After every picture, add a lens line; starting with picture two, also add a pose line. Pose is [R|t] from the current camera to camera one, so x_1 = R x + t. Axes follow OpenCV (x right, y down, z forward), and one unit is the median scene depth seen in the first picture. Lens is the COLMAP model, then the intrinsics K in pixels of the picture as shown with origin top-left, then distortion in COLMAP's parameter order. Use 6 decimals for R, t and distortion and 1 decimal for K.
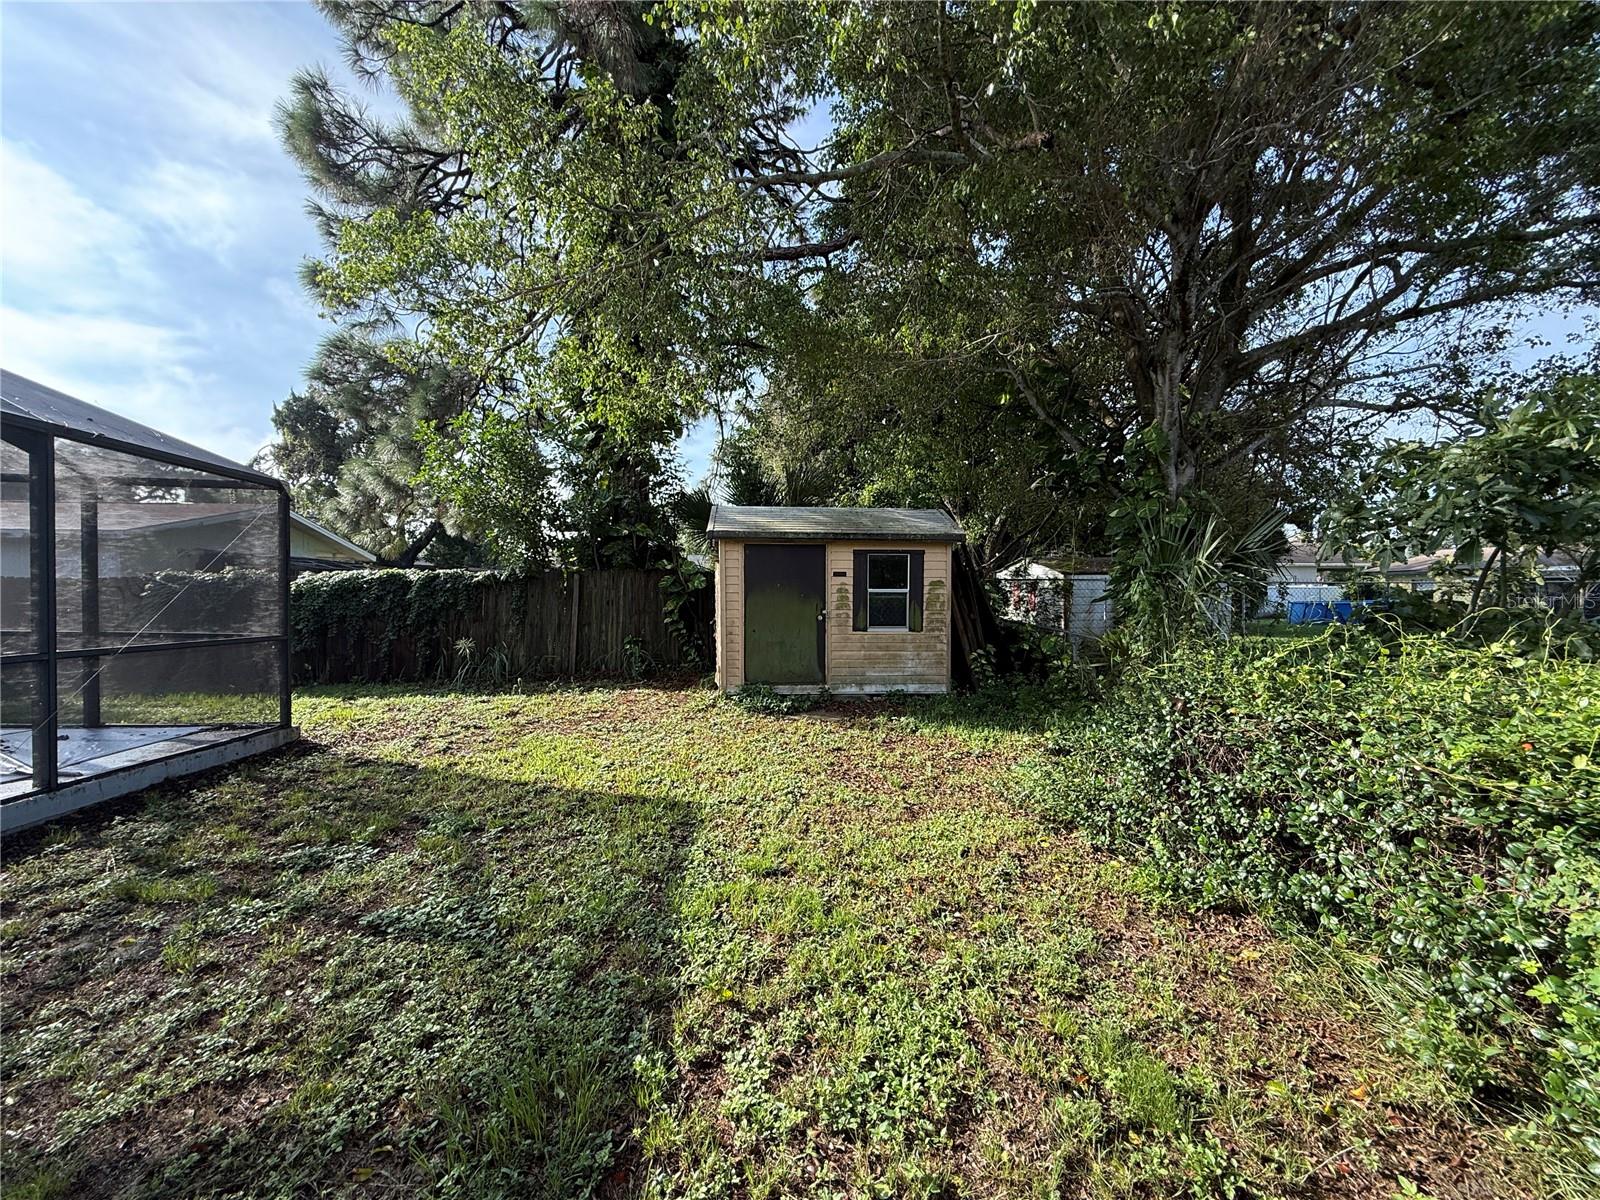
lens RADIAL K [[638.1, 0, 802.6], [0, 638.1, 603.1], [0, 0, 1]] dist [-0.001859, -0.000172]
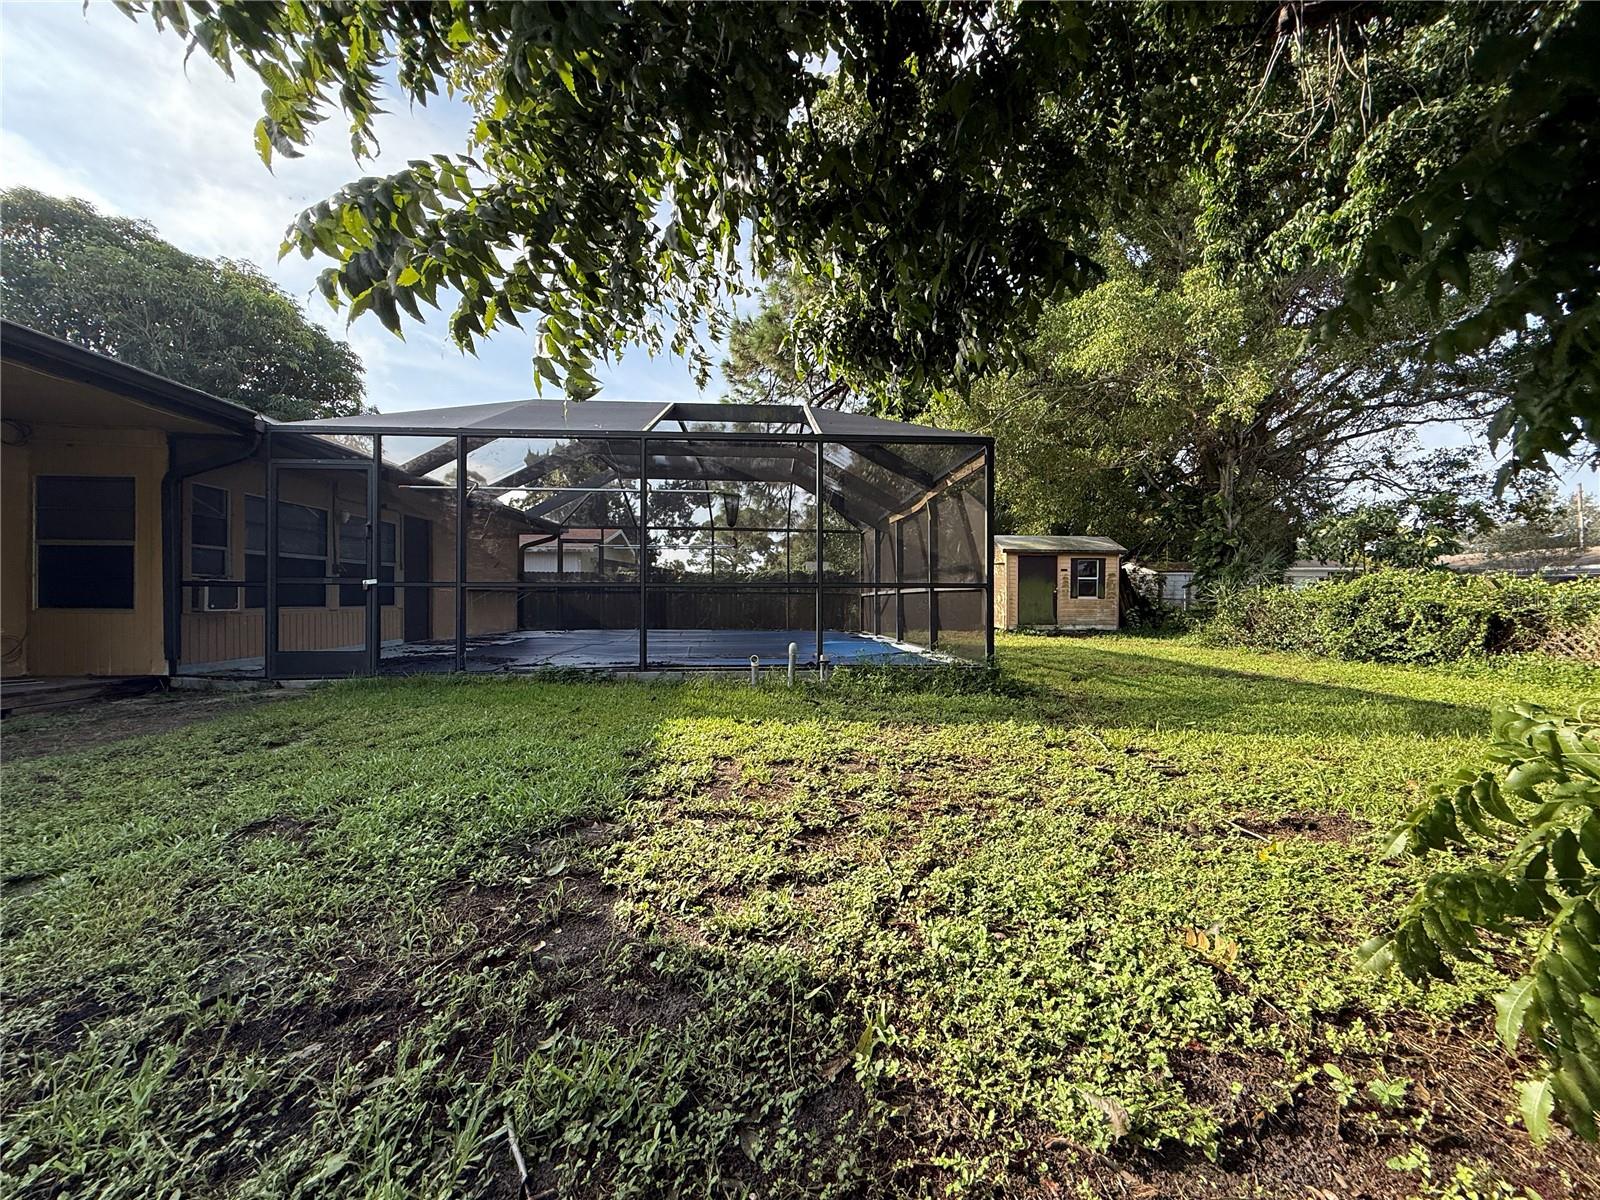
lens RADIAL K [[638.1, 0, 795.2], [0, 638.1, 595.4], [0, 0, 1]] dist [-0.001859, -0.000172]
pose [[0.999920, -0.000435, -0.012653, -0.767554], [0.000193, 0.999818, -0.019053, 0.073155], [0.012659, 0.019049, 0.999738, -1.026223]]
